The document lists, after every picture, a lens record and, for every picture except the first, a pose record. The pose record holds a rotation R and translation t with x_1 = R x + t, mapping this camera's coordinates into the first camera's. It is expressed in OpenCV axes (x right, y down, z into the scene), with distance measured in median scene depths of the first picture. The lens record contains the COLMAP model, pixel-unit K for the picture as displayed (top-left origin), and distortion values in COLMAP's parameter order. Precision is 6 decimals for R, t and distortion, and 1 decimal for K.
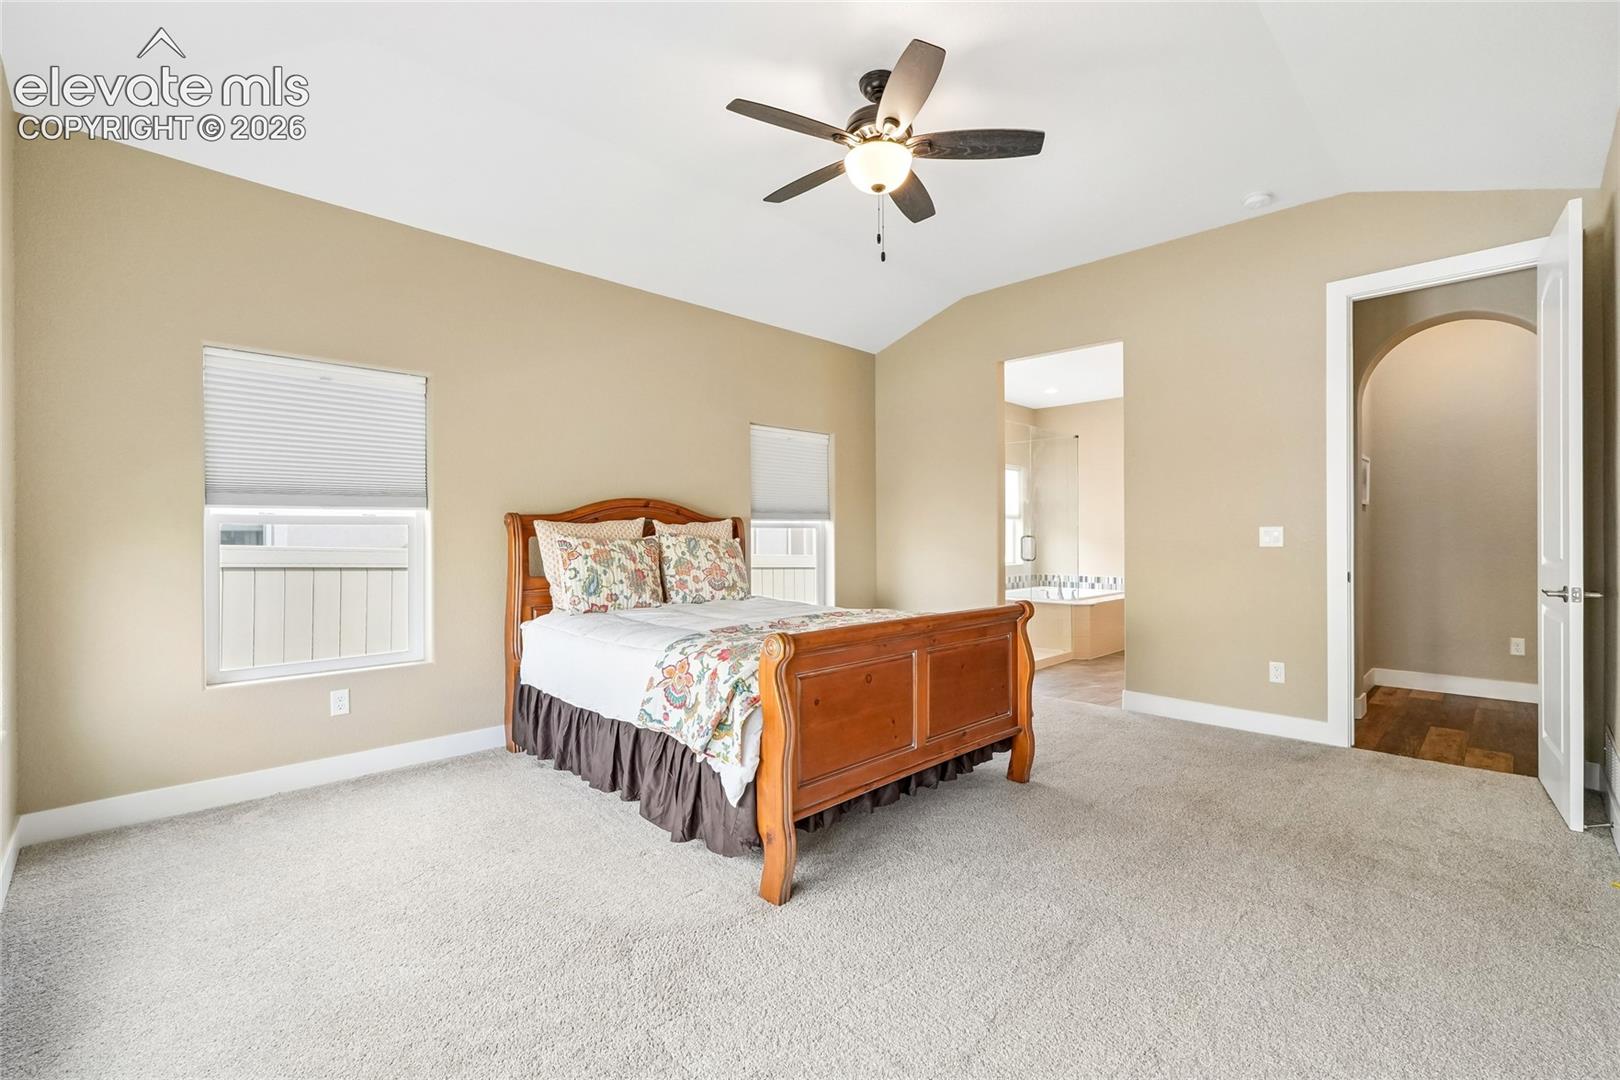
lens RADIAL K [[726.3, 0, 813.7], [0, 726.3, 537.7], [0, 0, 1]] dist [0.000245, 0.000347]
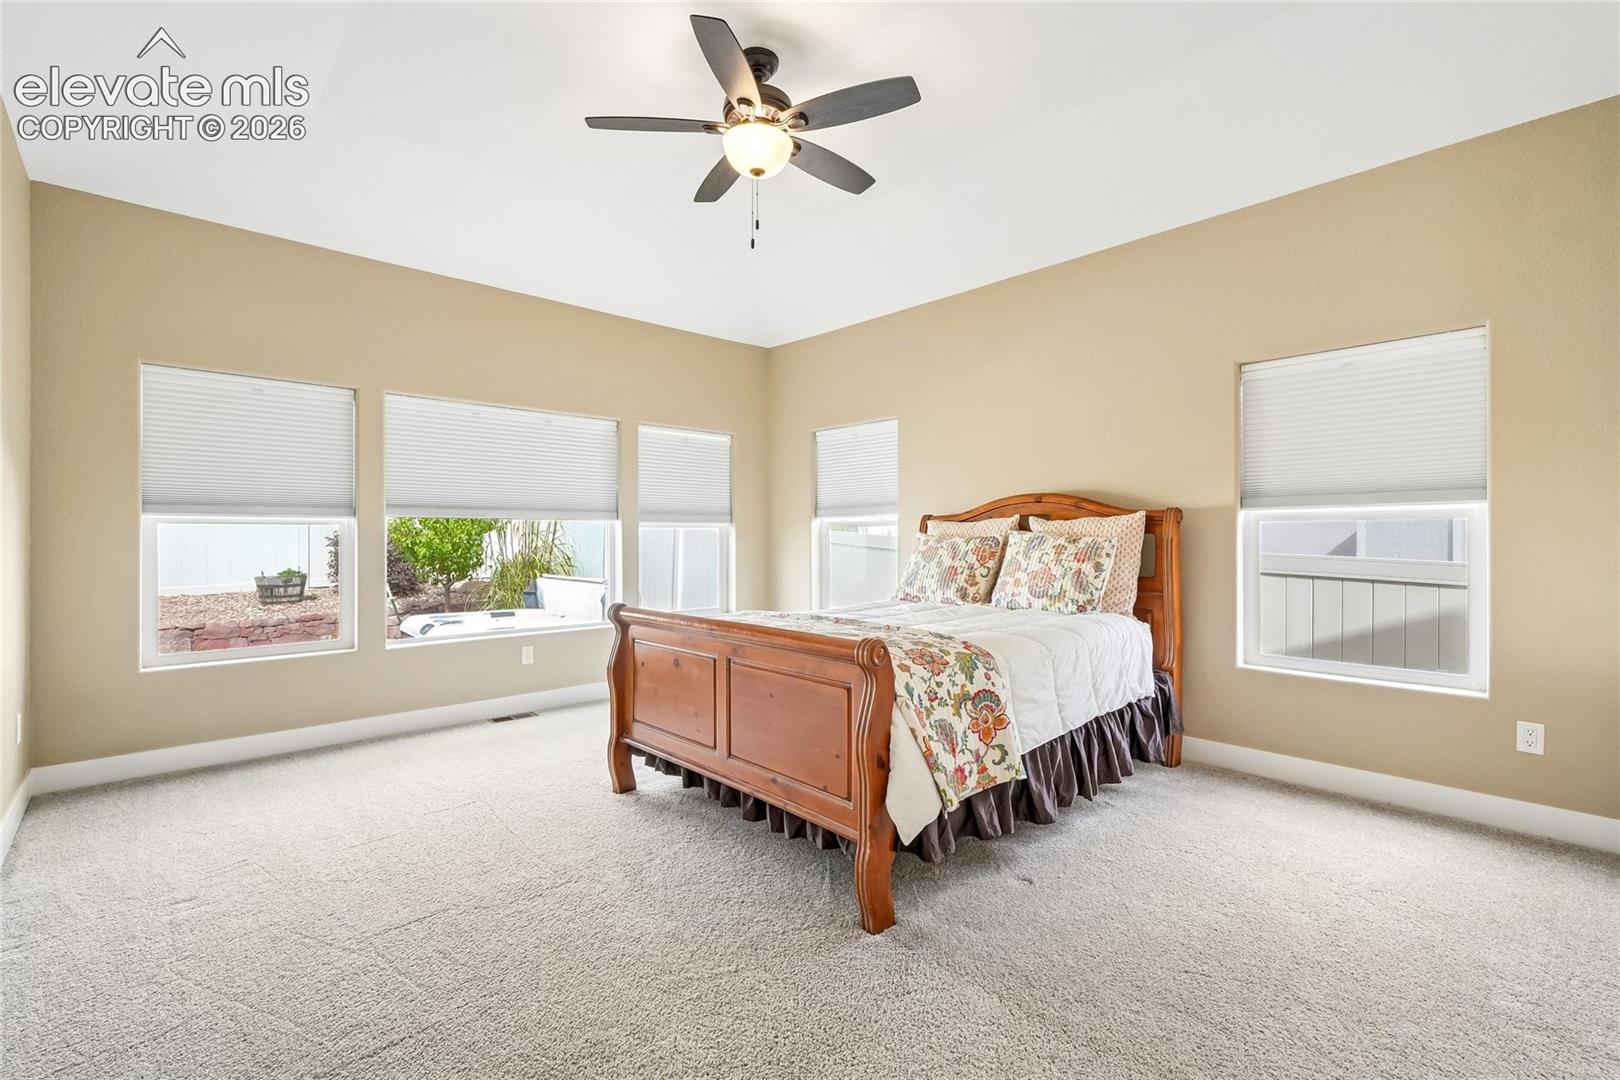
lens RADIAL K [[726.3, 0, 813.7], [0, 726.3, 533.6], [0, 0, 1]] dist [0.000245, 0.000347]
pose [[-0.055280, -0.001245, -0.998470, 0.732927], [-0.004056, 0.999991, -0.001023, -0.000562], [0.998463, 0.003993, -0.055285, 0.797516]]
